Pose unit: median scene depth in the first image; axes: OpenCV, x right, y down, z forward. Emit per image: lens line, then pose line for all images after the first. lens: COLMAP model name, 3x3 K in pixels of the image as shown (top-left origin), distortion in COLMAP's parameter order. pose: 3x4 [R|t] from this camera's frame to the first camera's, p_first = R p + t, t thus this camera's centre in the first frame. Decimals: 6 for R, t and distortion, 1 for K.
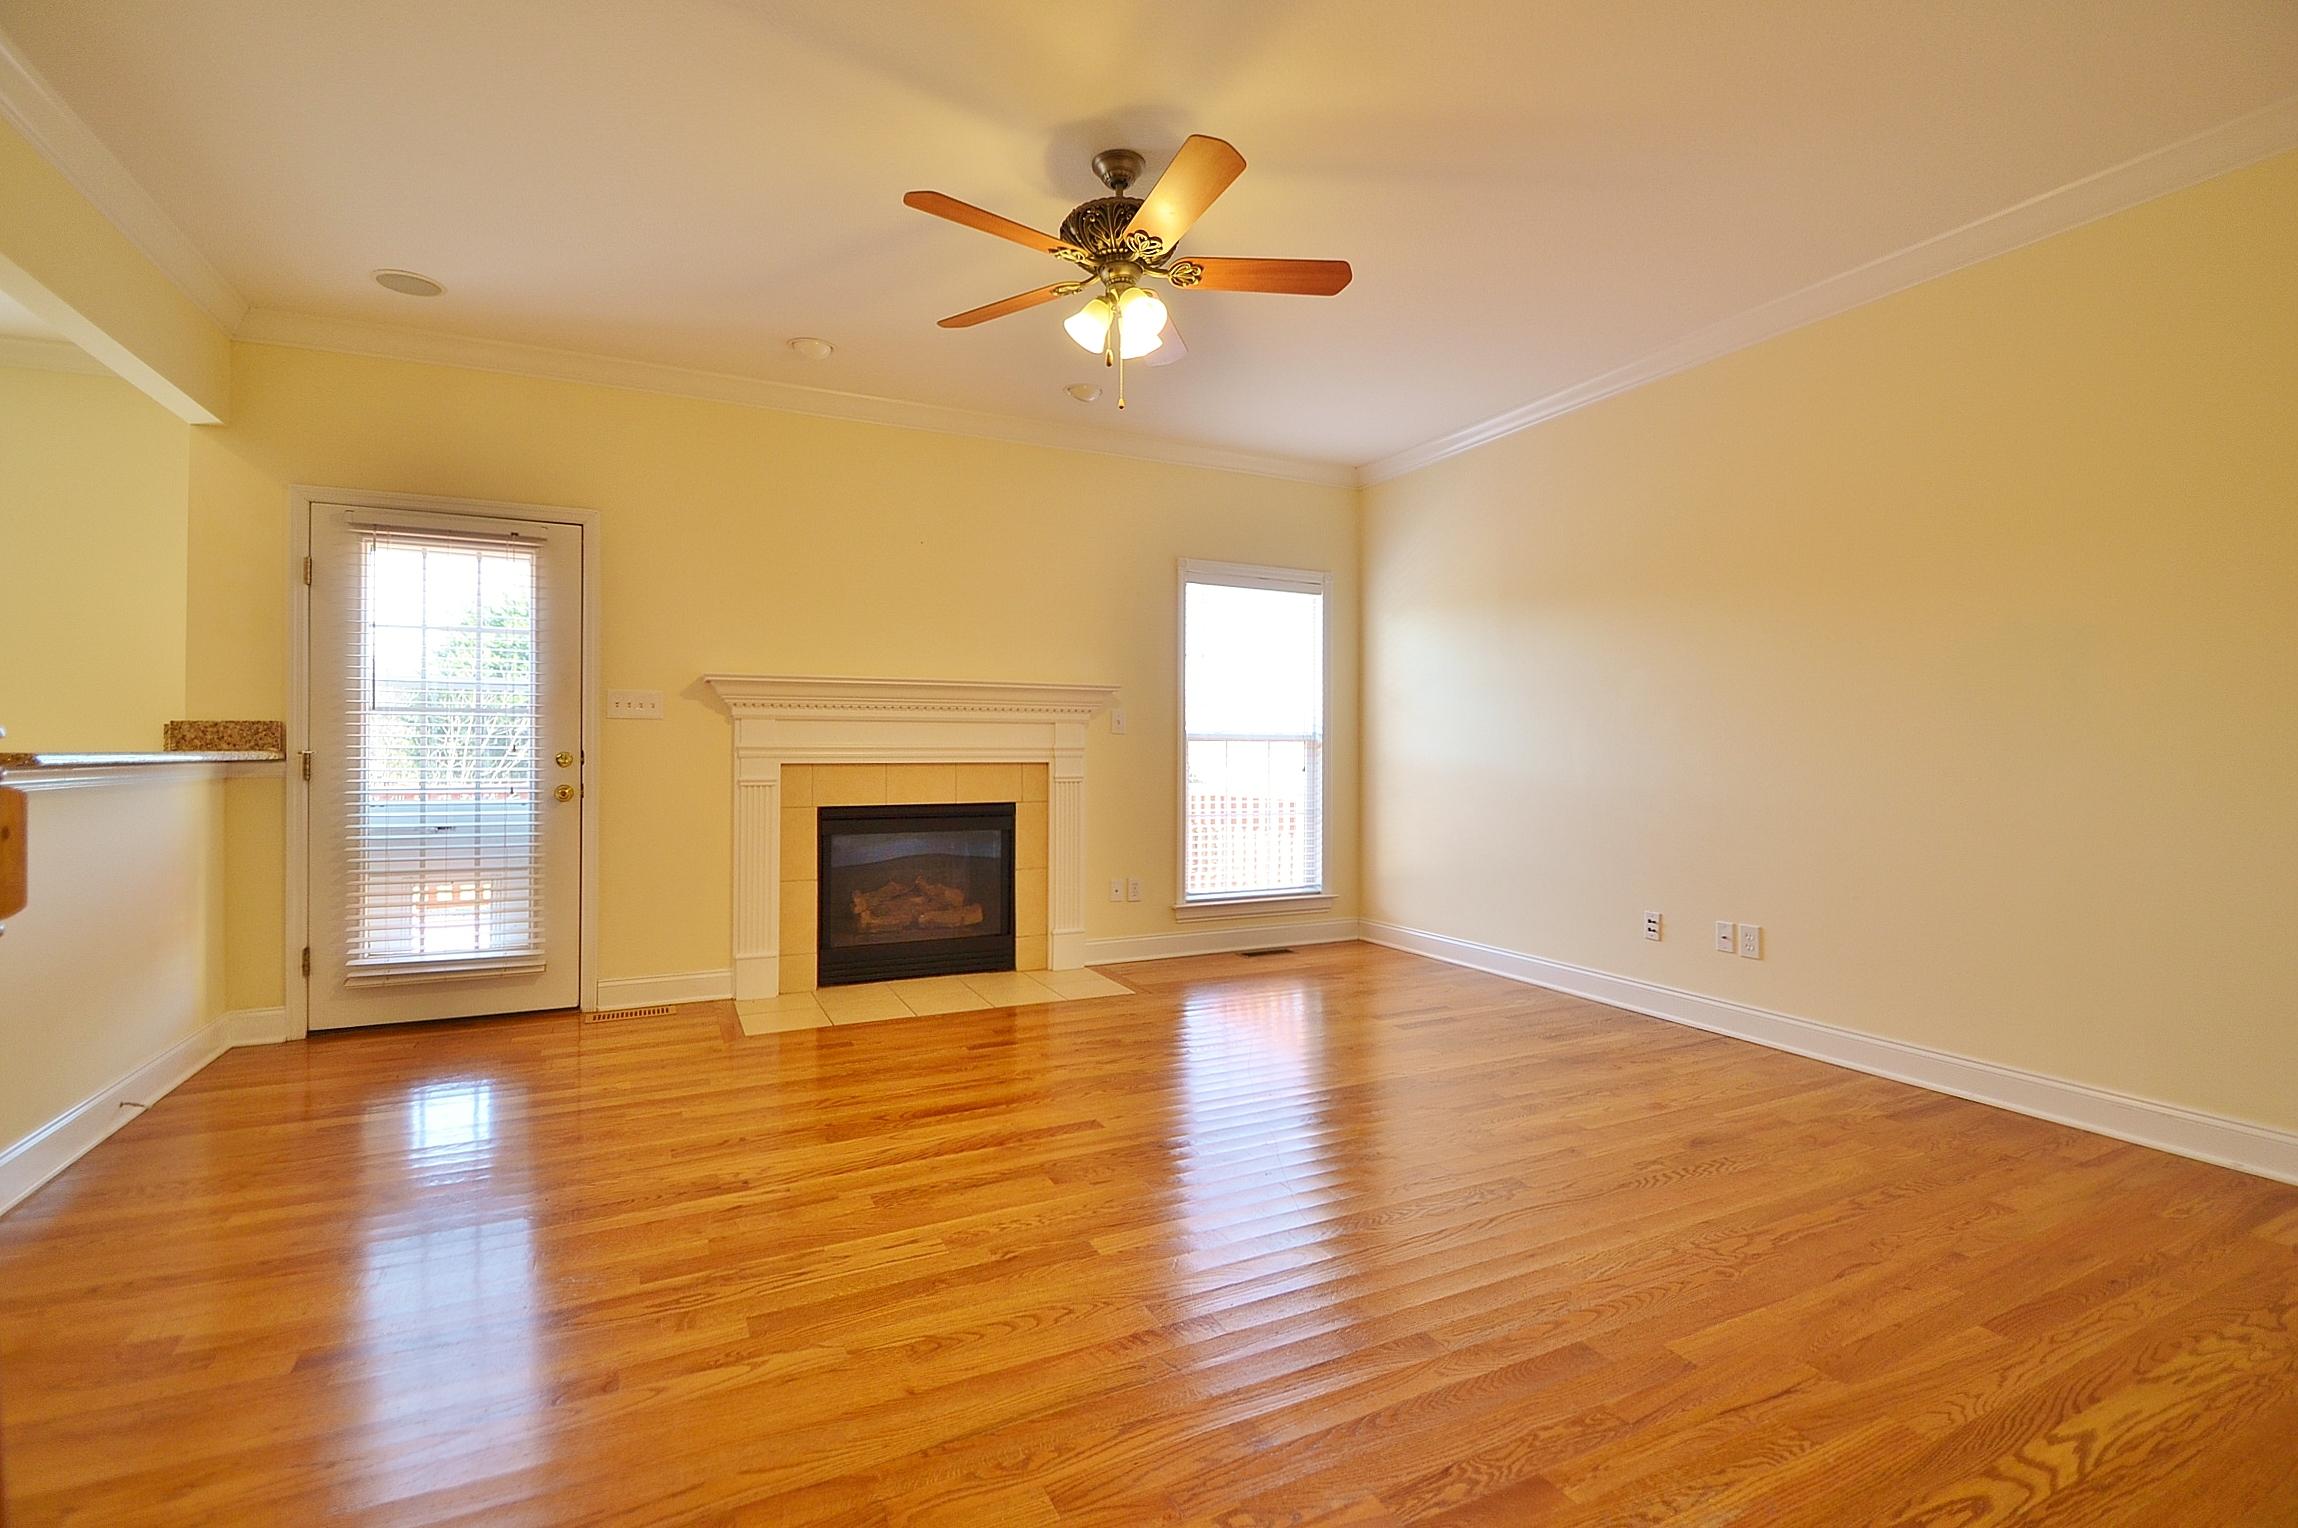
lens RADIAL K [[1026.5, 0, 1127.4], [0, 1026.5, 746.9], [0, 0, 1]] dist [-0.002302, -0.007684]
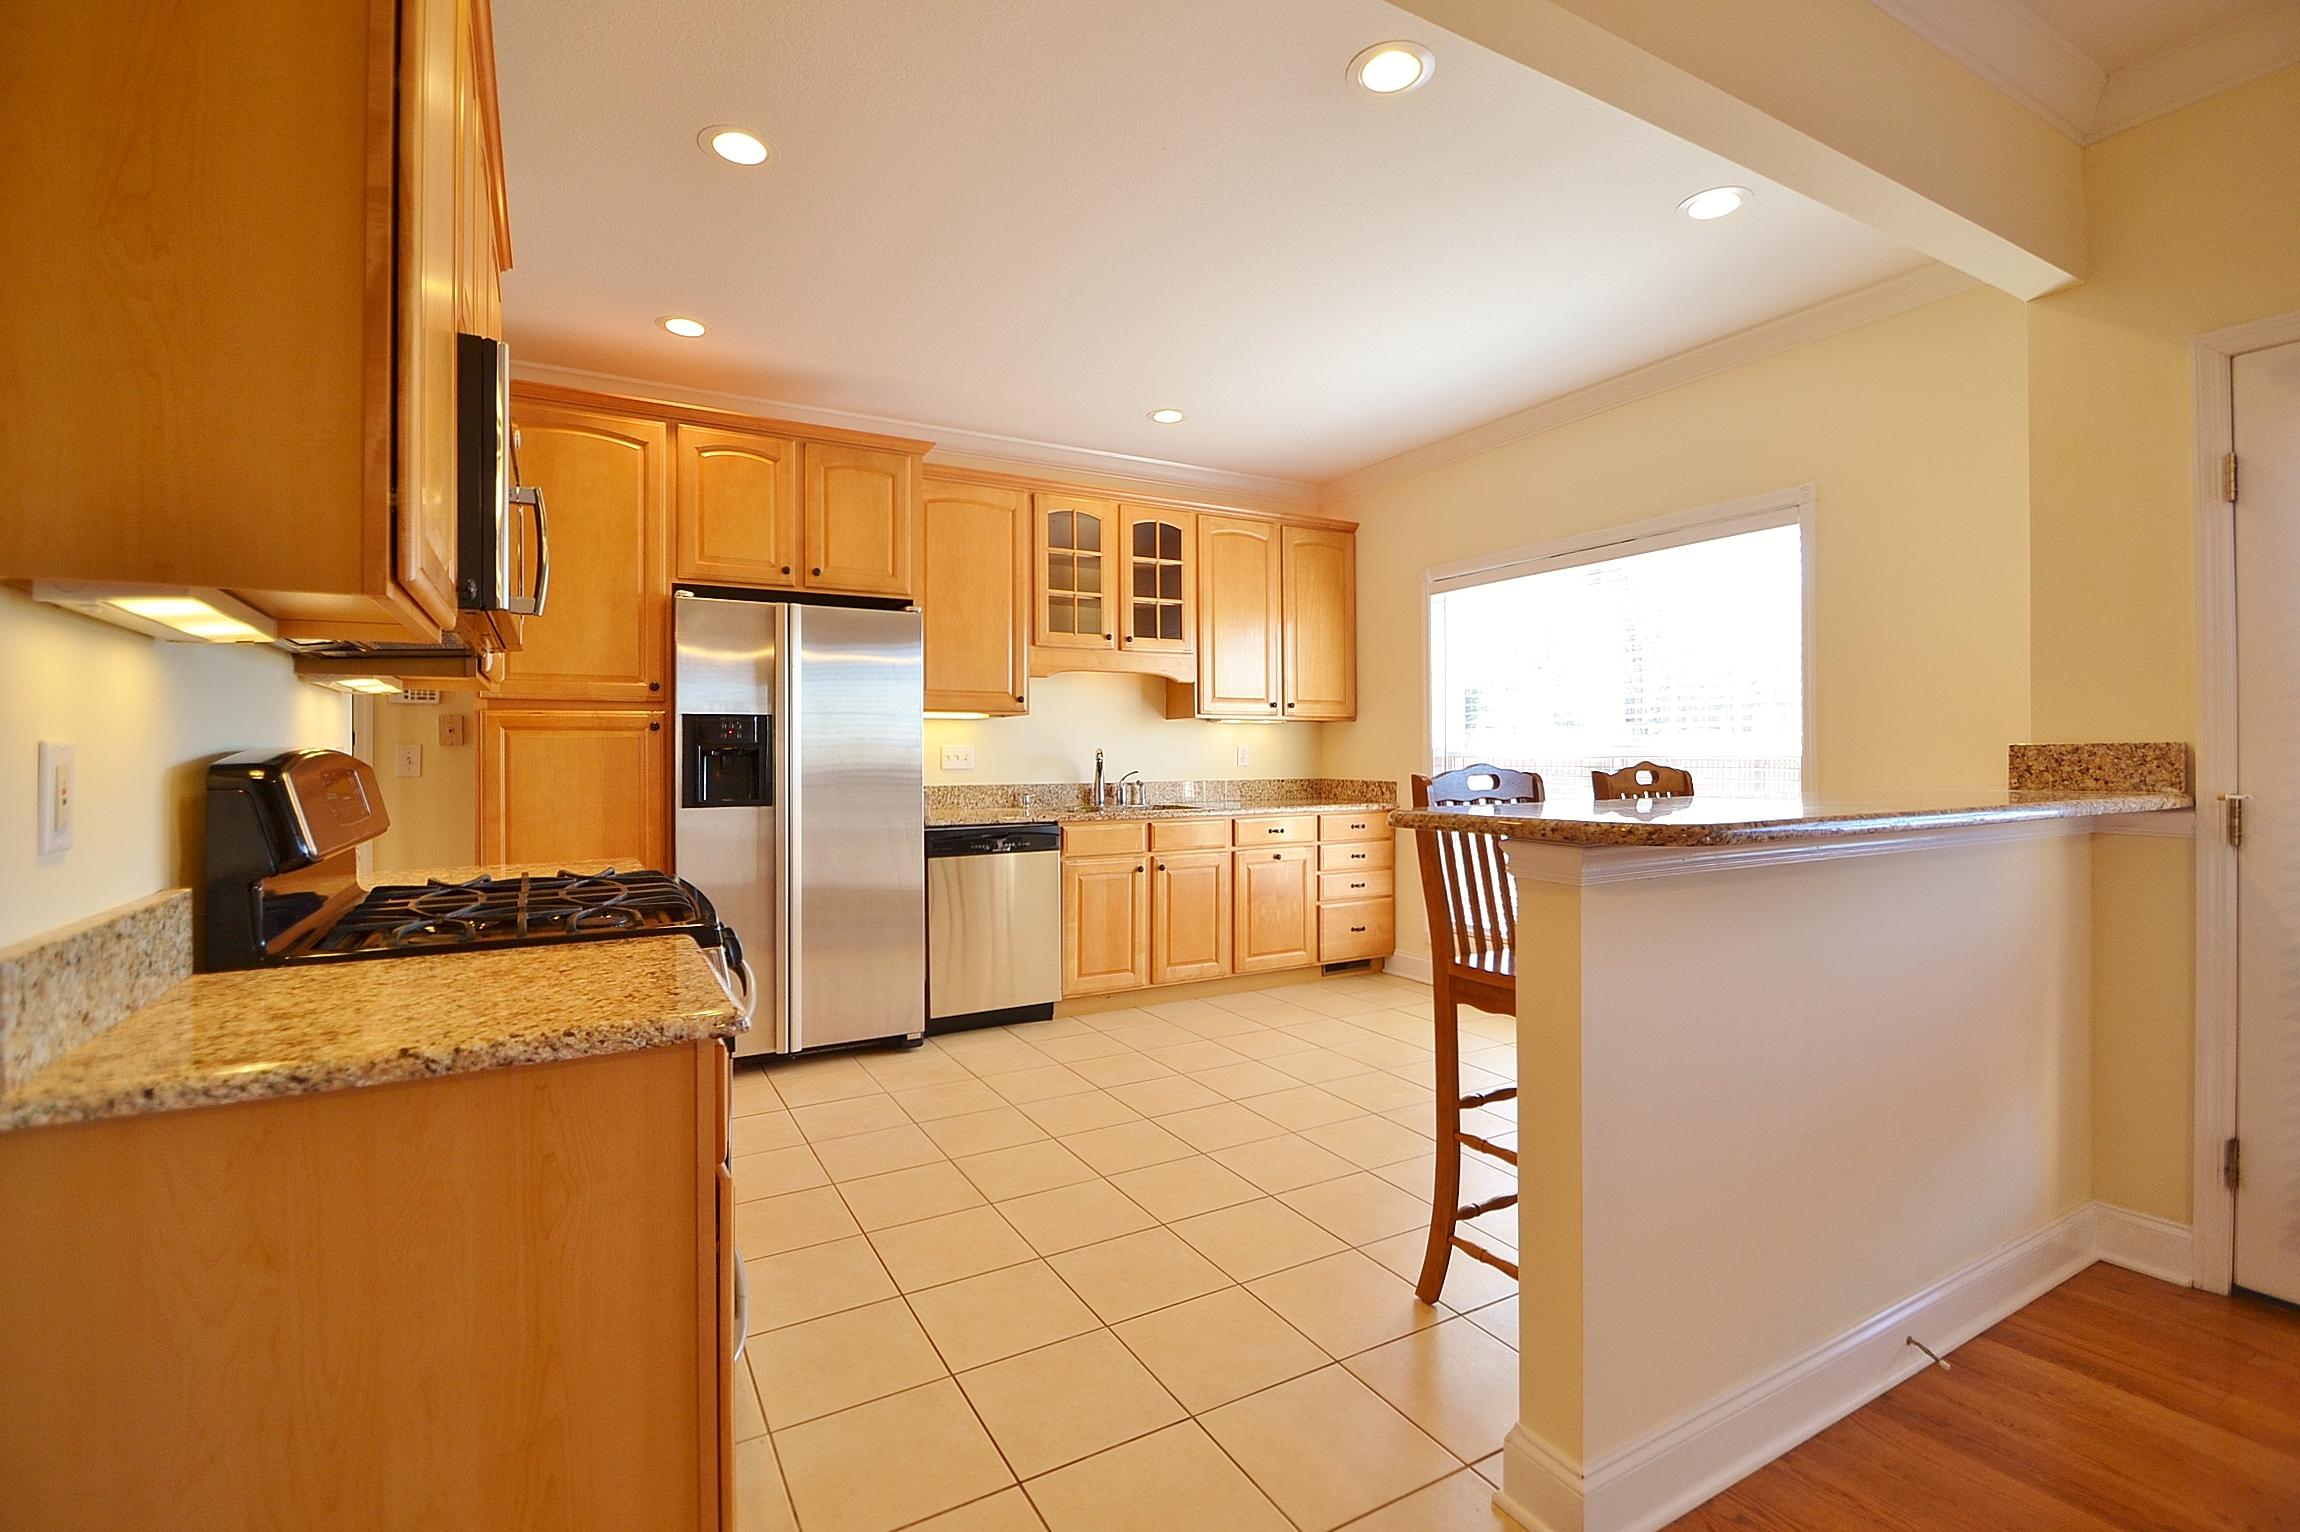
lens RADIAL K [[1027.4, 0, 1156.4], [0, 1027.4, 742.1], [0, 0, 1]] dist [-0.002302, -0.007684]
pose [[0.083010, -0.007975, -0.996517, -0.287763], [0.002339, 0.999967, -0.007808, -0.022265], [0.996546, -0.001682, 0.083026, 0.352236]]
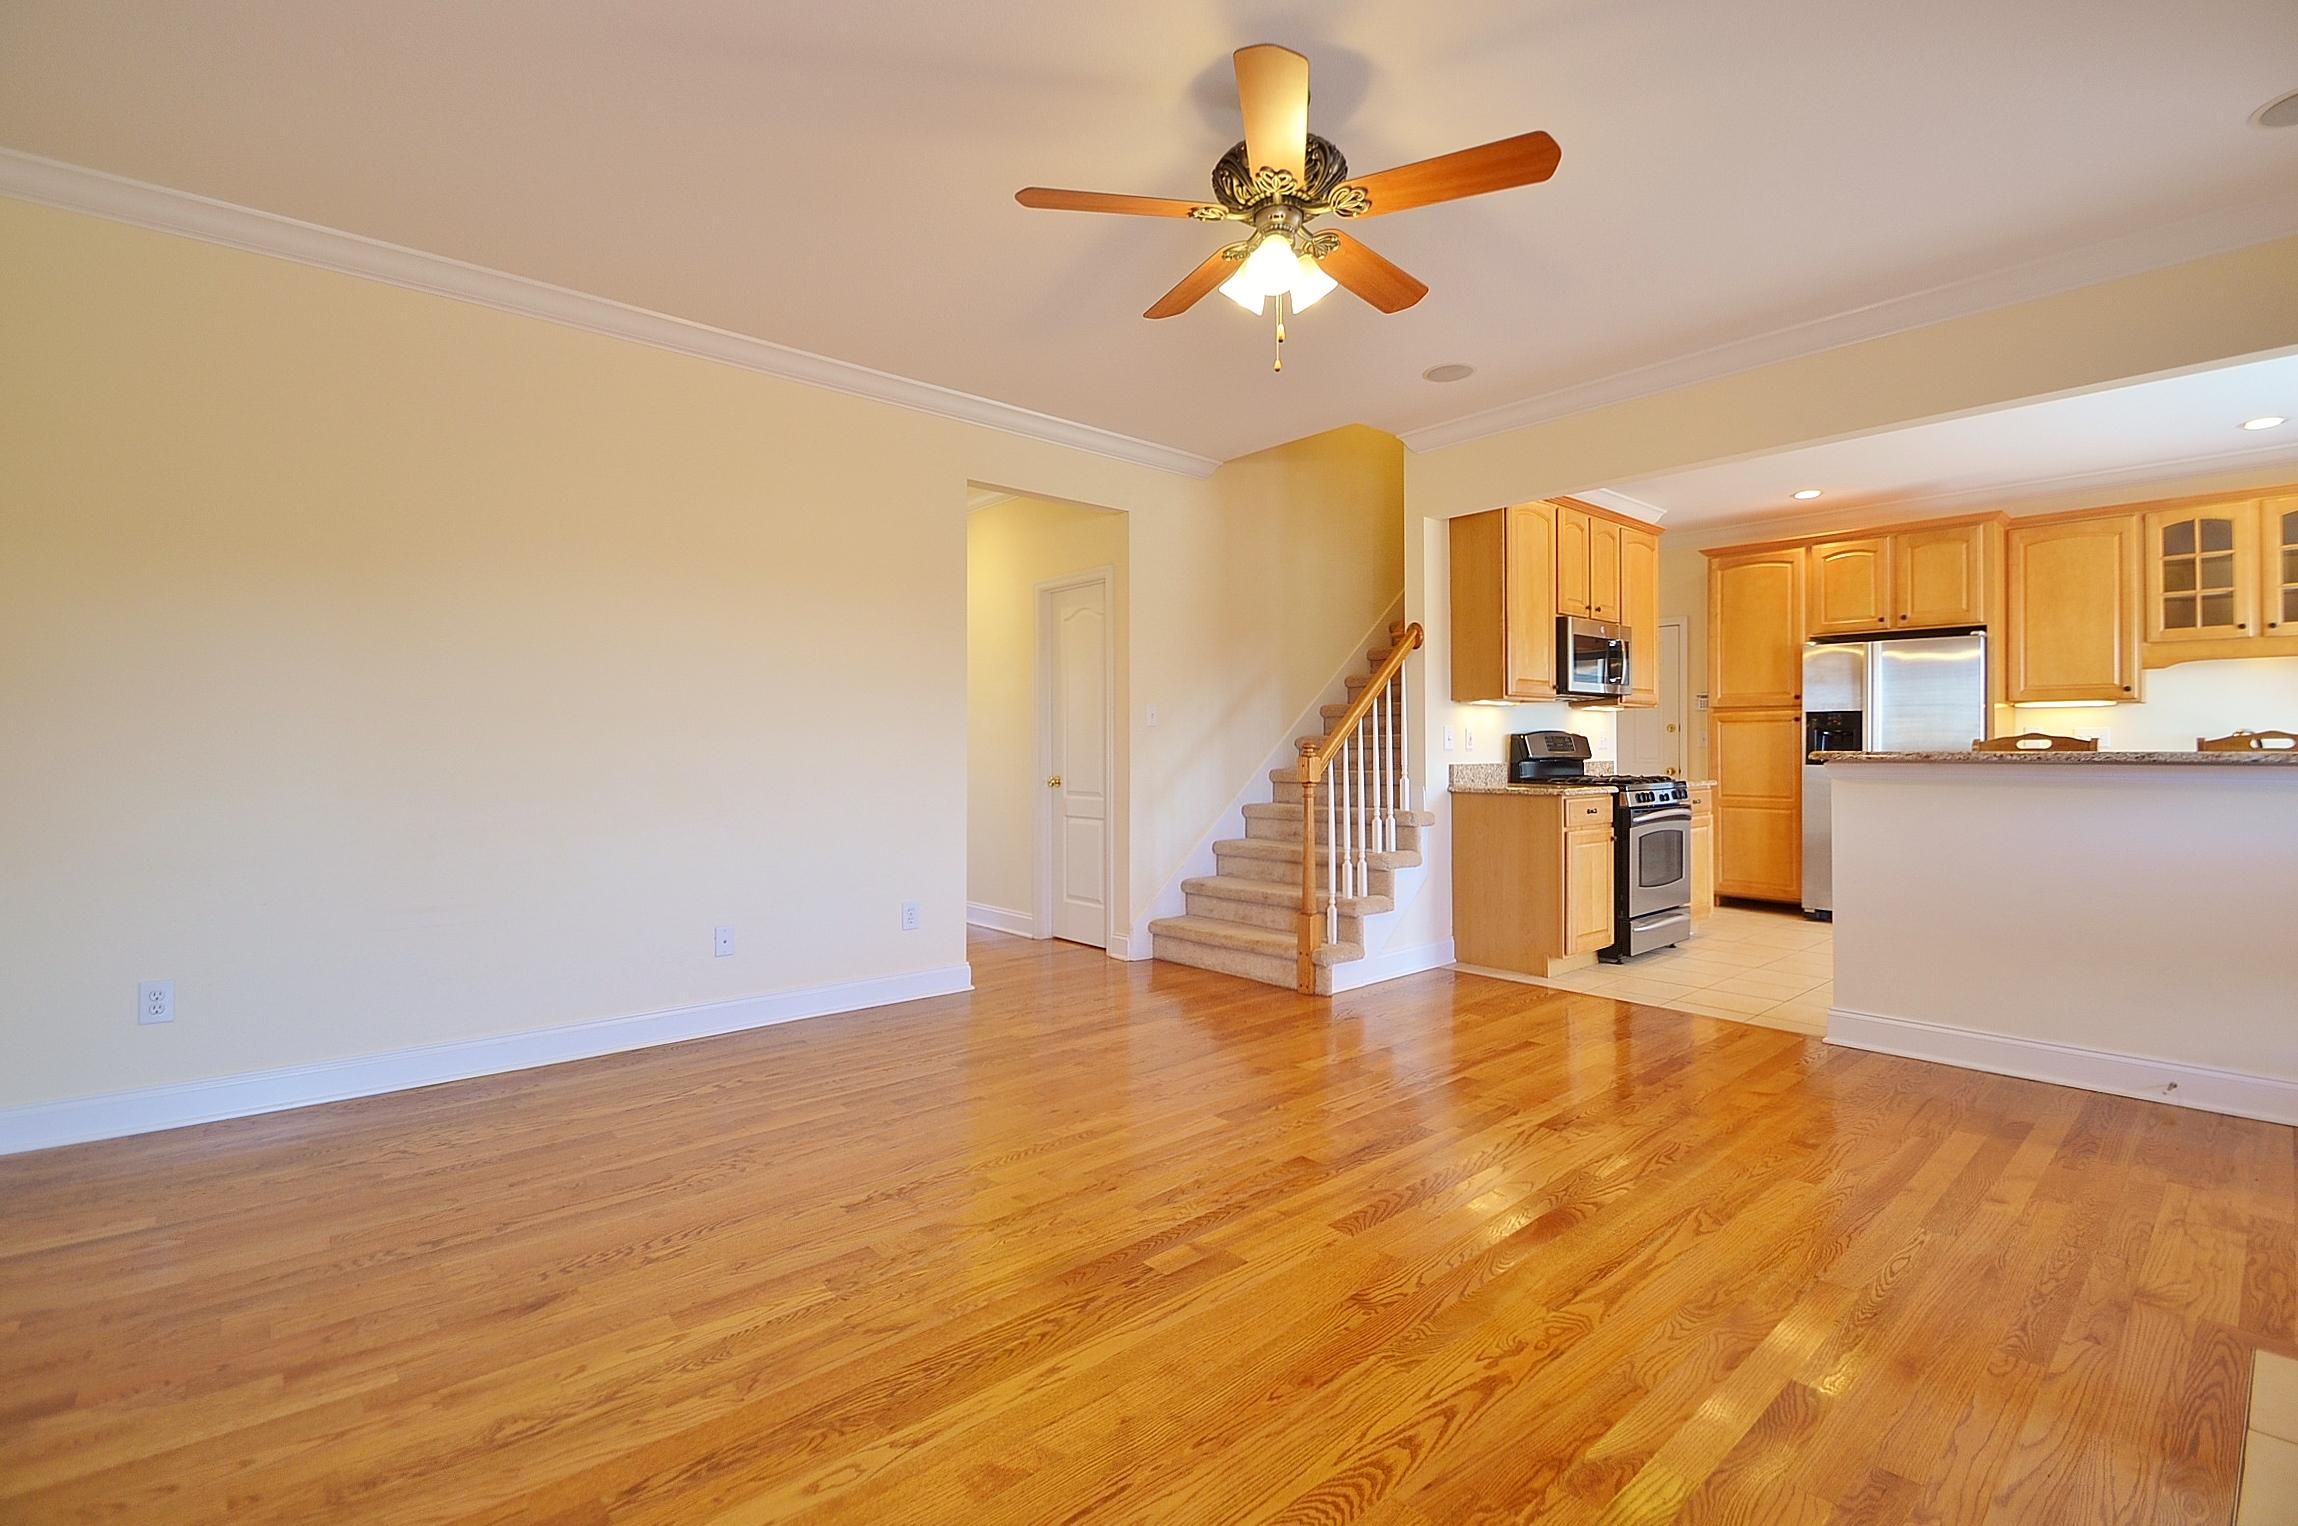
lens RADIAL K [[1026.5, 0, 1118.6], [0, 1026.5, 752.3], [0, 0, 1]] dist [-0.002302, -0.007684]
pose [[-0.966429, 0.001395, -0.256932, 0.261915], [-0.000388, 0.999976, 0.006888, -0.000734], [0.256935, 0.006756, -0.966405, 1.336457]]
